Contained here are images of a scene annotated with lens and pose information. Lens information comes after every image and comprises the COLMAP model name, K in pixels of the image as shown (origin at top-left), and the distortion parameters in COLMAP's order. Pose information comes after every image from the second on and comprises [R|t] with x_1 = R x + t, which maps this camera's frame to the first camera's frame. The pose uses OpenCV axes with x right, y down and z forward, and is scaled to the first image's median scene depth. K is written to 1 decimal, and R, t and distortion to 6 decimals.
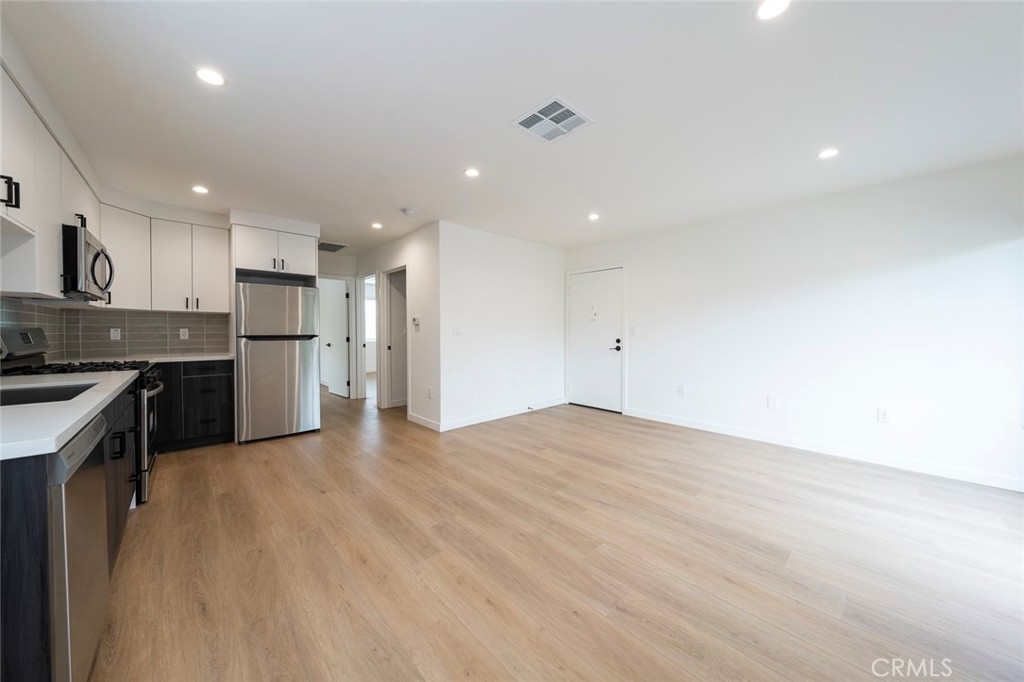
lens RADIAL K [[352.3, 0, 507.0], [0, 352.3, 338.6], [0, 0, 1]] dist [-0.000933, -0.000133]
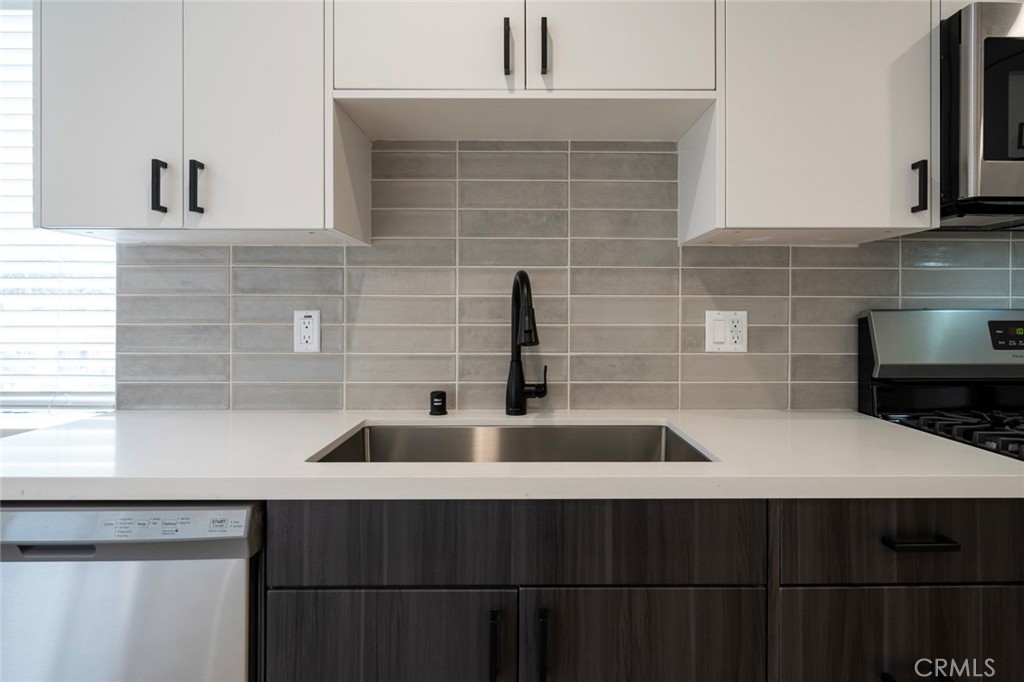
lens RADIAL K [[578.5, 0, 530.0], [0, 578.5, 311.2], [0, 0, 1]] dist [0.000012, 0.000191]
pose [[-0.658264, -0.007099, -0.752754, -0.450456], [-0.020897, 0.999743, 0.008846, -0.020280], [0.752497, 0.021553, -0.658243, 0.897663]]
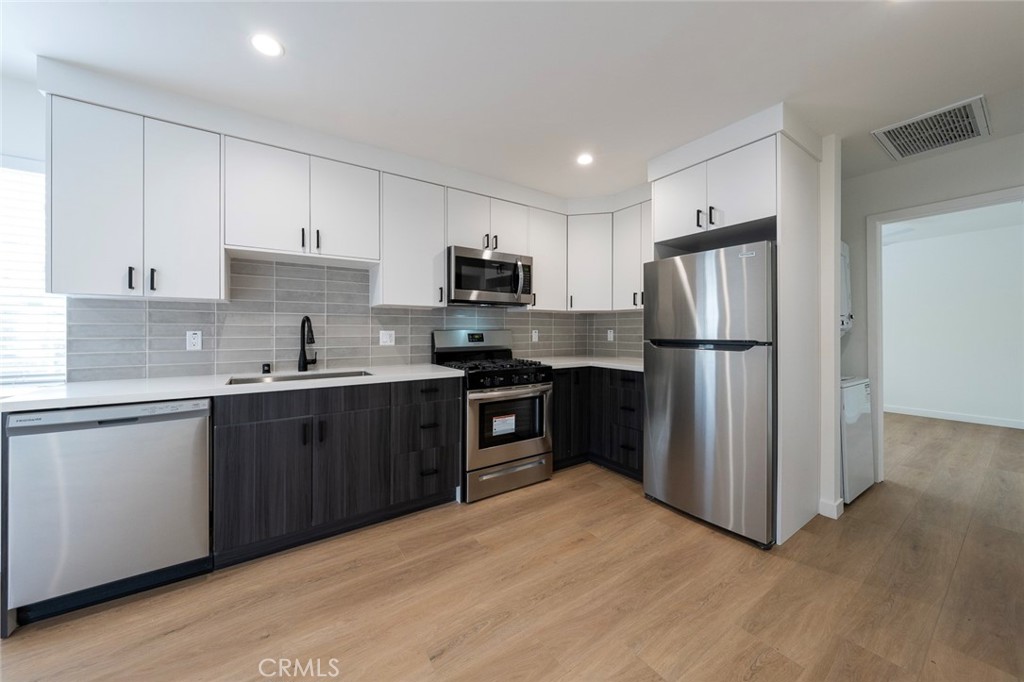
lens RADIAL K [[355.5, 0, 508.3], [0, 355.5, 331.3], [0, 0, 1]] dist [-0.004463, -0.000039]
pose [[-0.143204, -0.002196, -0.989691, -0.037784], [-0.021172, 0.999775, 0.000846, -0.026709], [0.989467, 0.021075, -0.143218, 1.166992]]
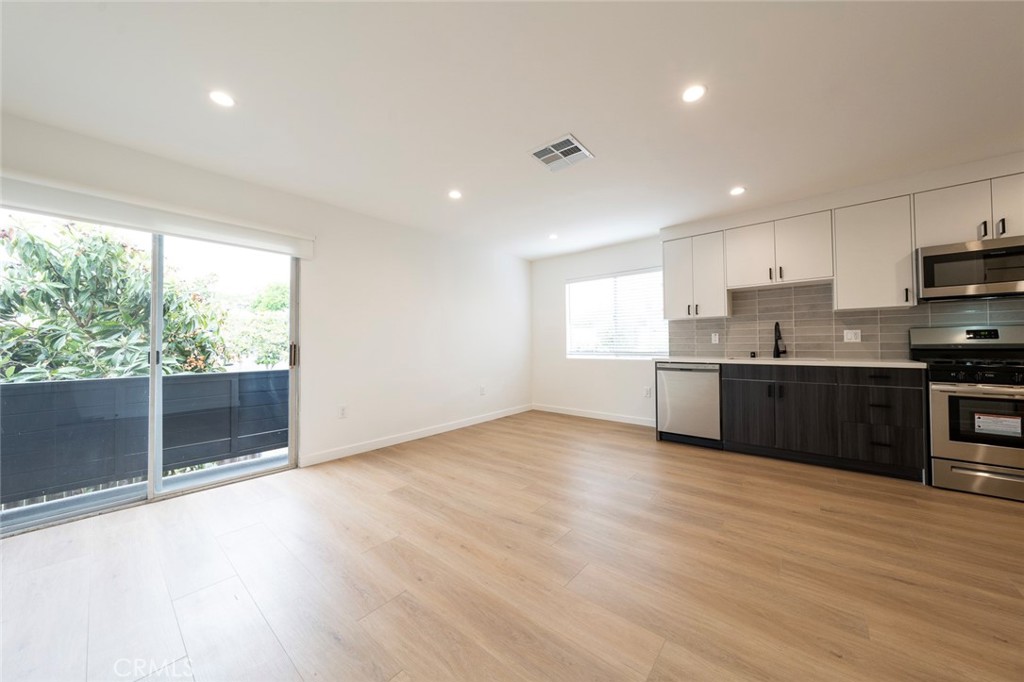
lens RADIAL K [[351.5, 0, 508.0], [0, 351.5, 336.1], [0, 0, 1]] dist [-0.002122, -0.000059]
pose [[-0.991591, 0.004042, -0.129350, 0.379545], [0.004061, 0.999992, 0.000119, -0.002341], [0.129349, -0.000407, -0.991599, 1.772381]]
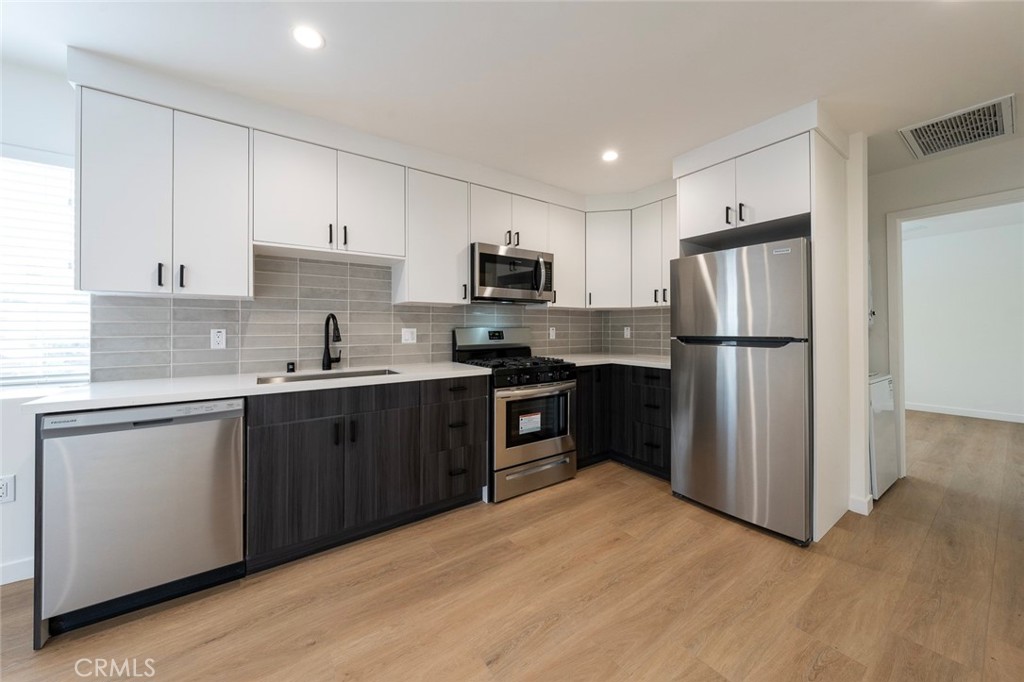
lens RADIAL K [[356.7, 0, 508.7], [0, 356.7, 327.6], [0, 0, 1]] dist [-0.004520, -0.000073]
pose [[-0.128703, -0.005739, -0.991667, -0.033522], [-0.018637, 0.999821, -0.003367, -0.024154], [0.991508, 0.018048, -0.128787, 1.081353]]
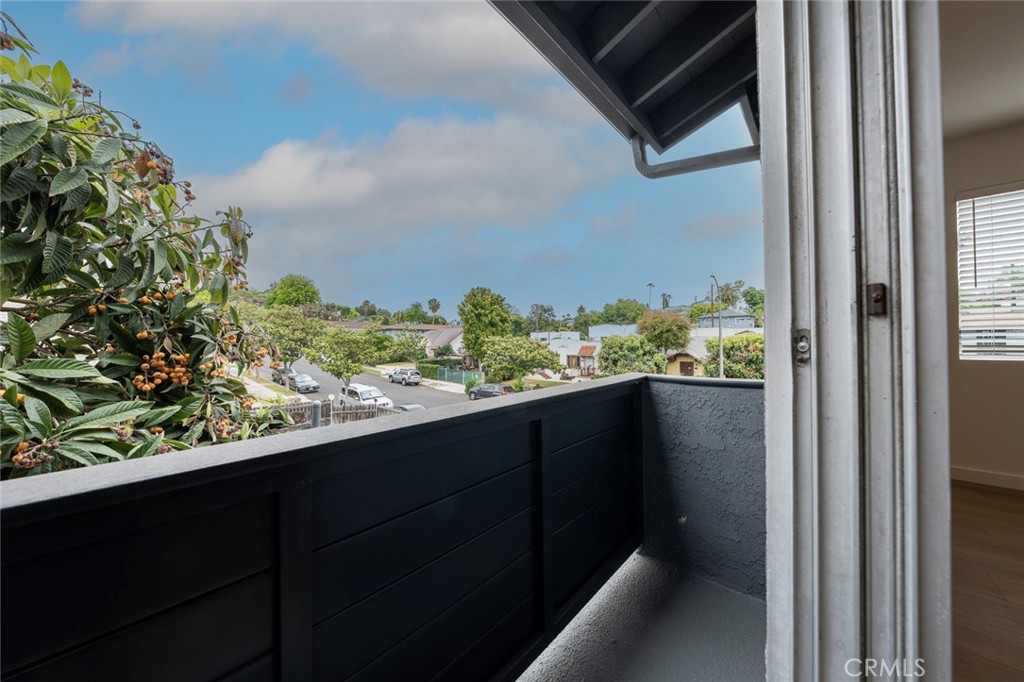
lens RADIAL K [[352.3, 0, 507.0], [0, 352.3, 338.6], [0, 0, 1]] dist [-0.000933, -0.000133]
pose [[-0.995168, 0.004957, -0.098059, 1.106695], [0.003576, 0.999892, 0.014249, 0.053456], [0.098119, 0.013829, -0.995079, 0.584780]]
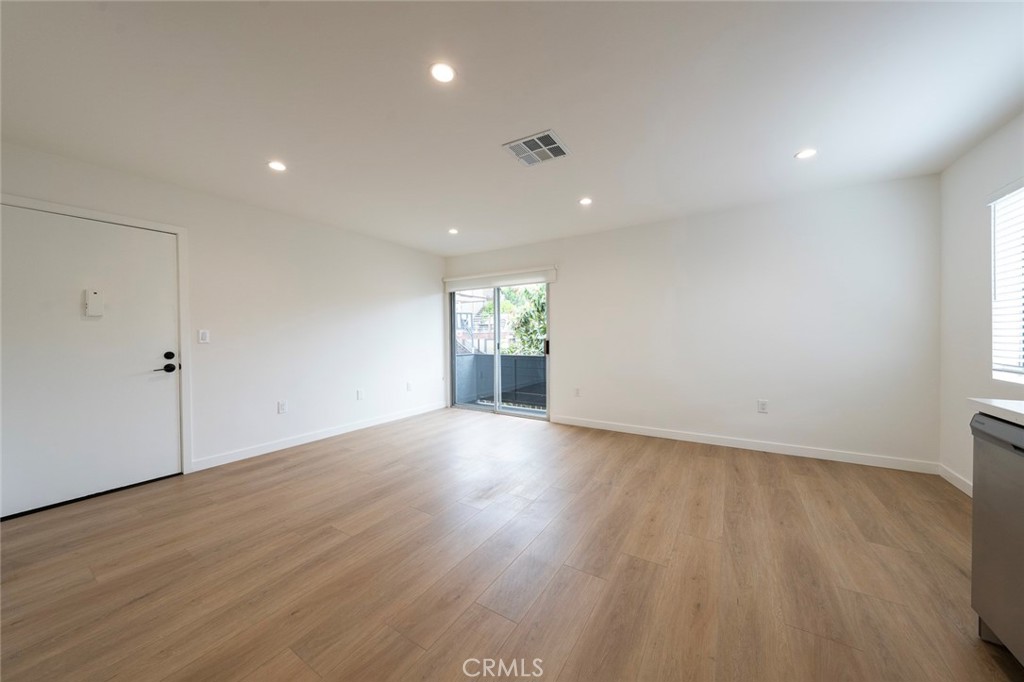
lens RADIAL K [[351.5, 0, 508.0], [0, 351.5, 336.1], [0, 0, 1]] dist [-0.002122, -0.000059]
pose [[-0.260823, -0.003382, 0.965381, -0.774089], [0.032071, 0.999412, 0.012166, -0.028270], [-0.964854, 0.034134, -0.260561, 1.155170]]
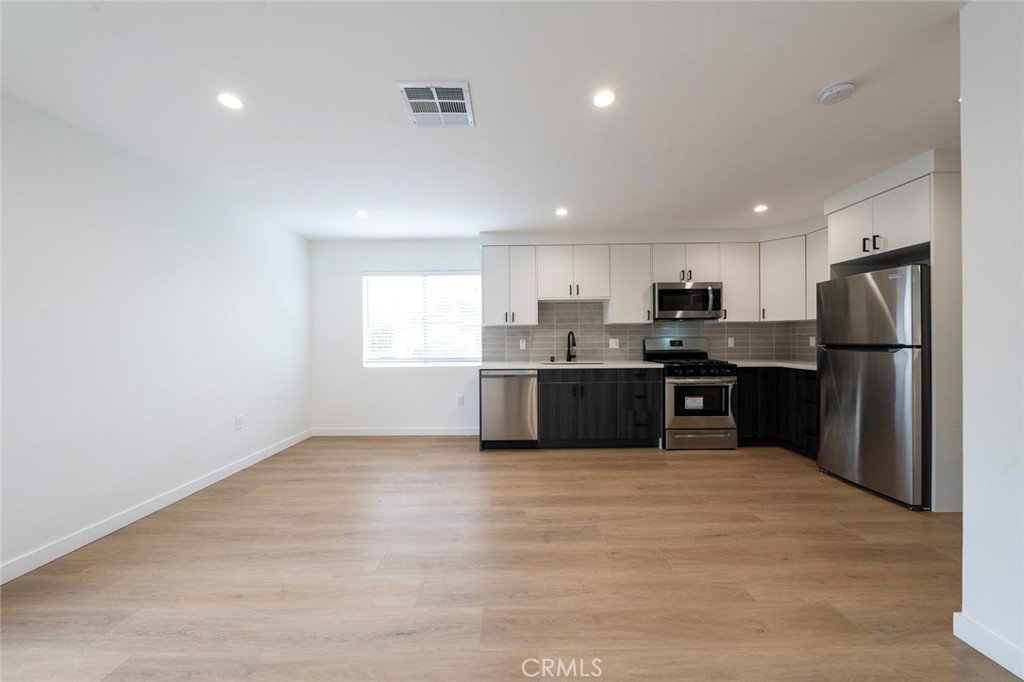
lens RADIAL K [[353.6, 0, 514.0], [0, 353.6, 339.4], [0, 0, 1]] dist [-0.002712, -0.000121]
pose [[-0.669844, 0.000144, -0.742502, 0.549140], [-0.010042, 0.999907, 0.009253, -0.028482], [0.742434, 0.013654, -0.669780, 1.438124]]
